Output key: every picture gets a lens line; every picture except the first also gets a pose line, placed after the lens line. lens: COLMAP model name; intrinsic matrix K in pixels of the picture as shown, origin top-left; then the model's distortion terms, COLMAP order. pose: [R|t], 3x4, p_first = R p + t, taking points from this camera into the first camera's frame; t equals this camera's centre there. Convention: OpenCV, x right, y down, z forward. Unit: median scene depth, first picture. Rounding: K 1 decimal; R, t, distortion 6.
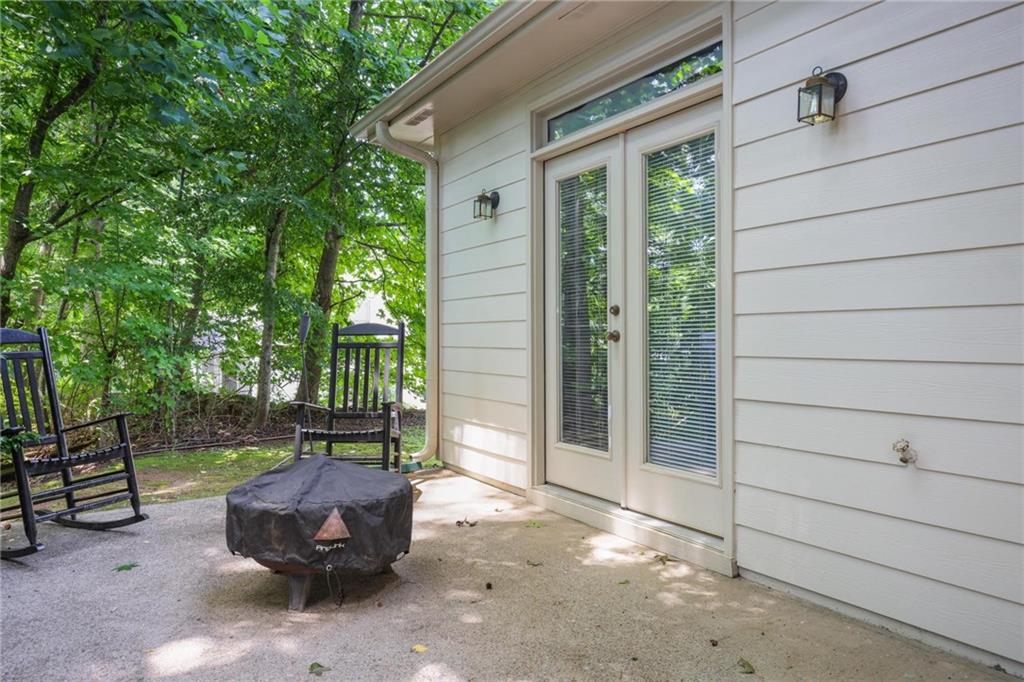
lens RADIAL K [[697.1, 0, 513.0], [0, 697.1, 339.1], [0, 0, 1]] dist [0.000765, 0.000068]
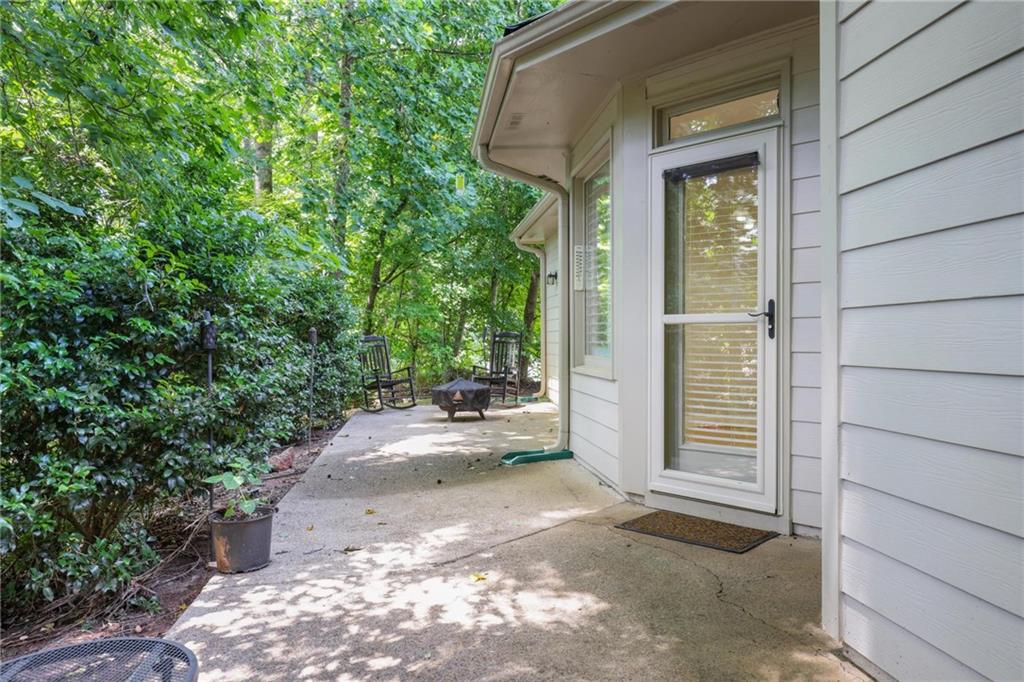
lens RADIAL K [[697.1, 0, 511.6], [0, 697.1, 342.7], [0, 0, 1]] dist [0.000765, 0.000068]
pose [[0.913042, -0.004304, -0.407843, 0.581868], [0.007554, 0.999951, 0.006359, -0.001403], [0.407796, -0.008887, 0.913030, -0.840246]]
